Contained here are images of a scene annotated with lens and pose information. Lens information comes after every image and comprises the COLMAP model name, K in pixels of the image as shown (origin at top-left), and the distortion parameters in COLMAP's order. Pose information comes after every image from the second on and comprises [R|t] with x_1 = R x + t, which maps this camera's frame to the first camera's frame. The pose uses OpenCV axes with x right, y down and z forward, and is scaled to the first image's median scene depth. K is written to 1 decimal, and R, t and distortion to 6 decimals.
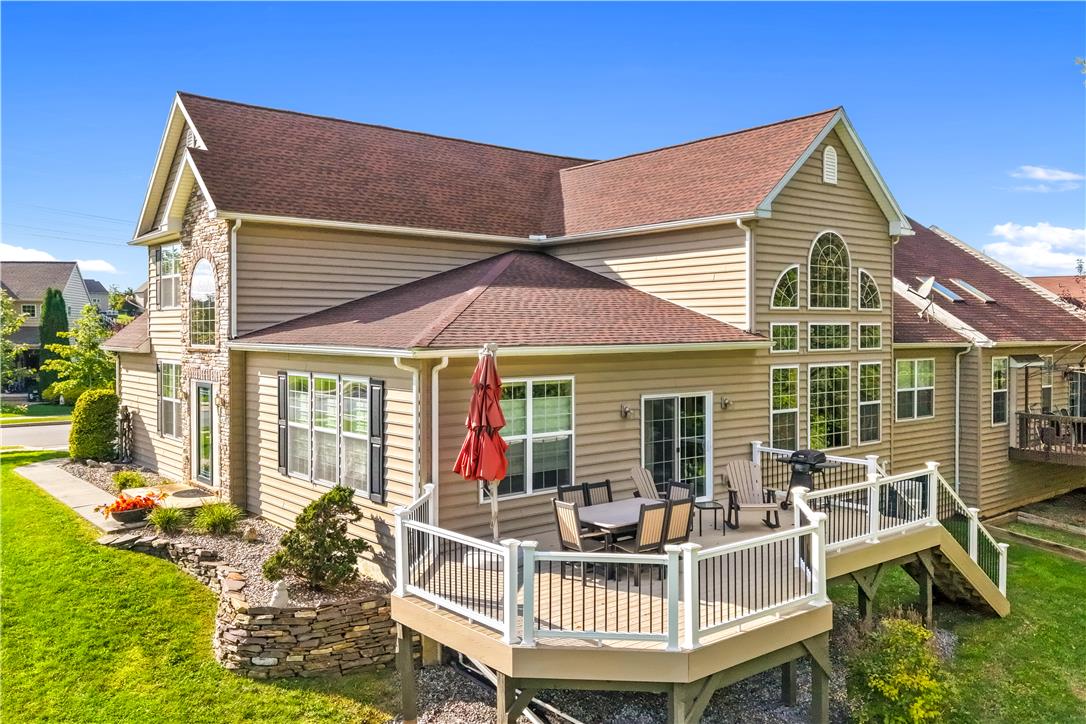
lens RADIAL K [[908.5, 0, 599.2], [0, 908.5, 340.4], [0, 0, 1]] dist [-0.004861, -0.010246]
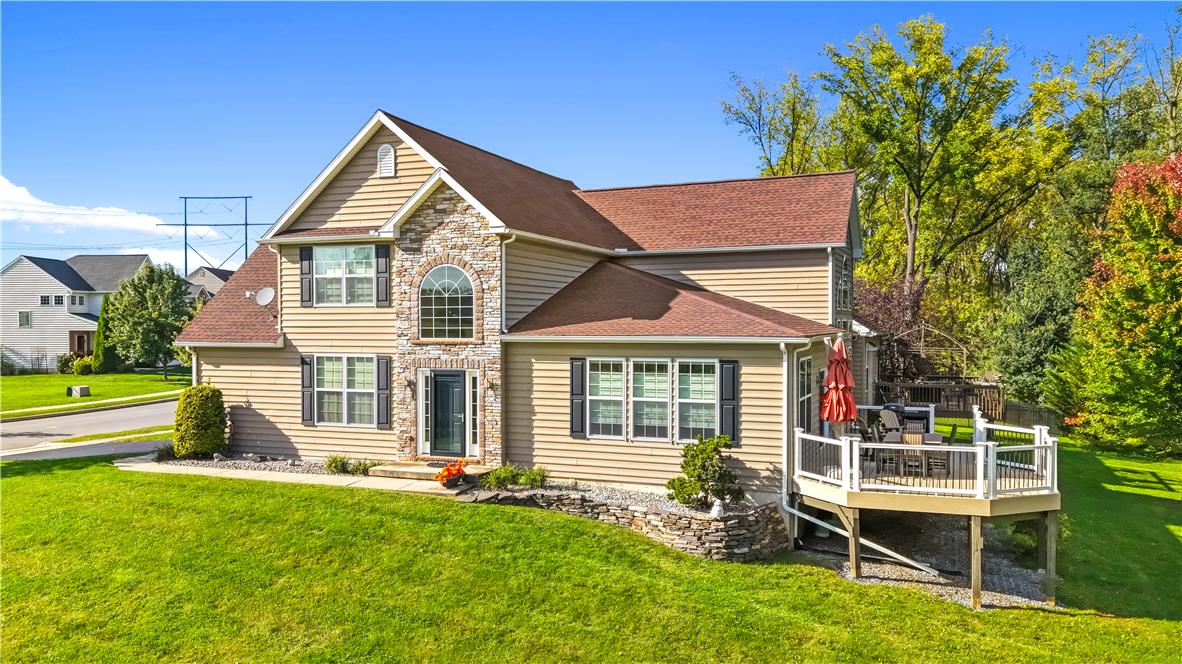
lens RADIAL K [[938.5, 0, 591.0], [0, 938.5, 332.0], [0, 0, 1]] dist [0.016523, -0.000469]
pose [[0.895200, -0.007210, 0.445607, -0.920787], [0.007381, 0.999972, 0.001350, -0.003609], [-0.445604, 0.002081, 0.895228, -0.189363]]
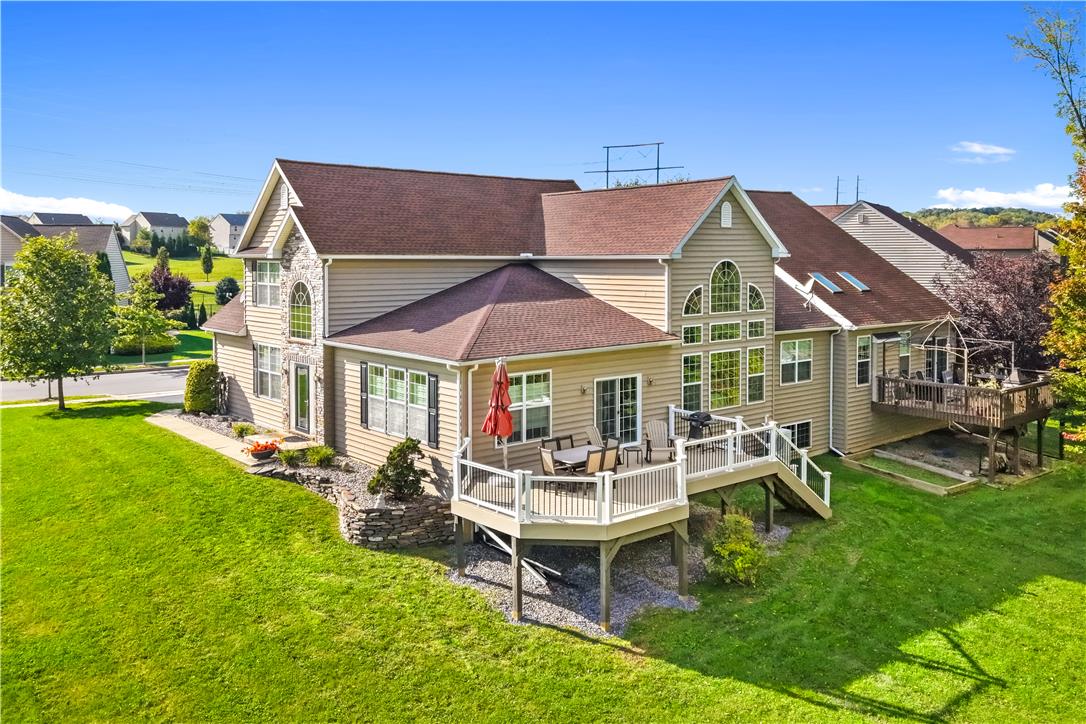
lens RADIAL K [[924.0, 0, 588.1], [0, 924.0, 273.9], [0, 0, 1]] dist [0.005174, 0.002792]
pose [[0.999959, 0.000703, 0.008998, 0.020408], [-0.000781, 0.999962, 0.008656, -0.129748], [-0.008992, -0.008663, 0.999922, -0.581667]]
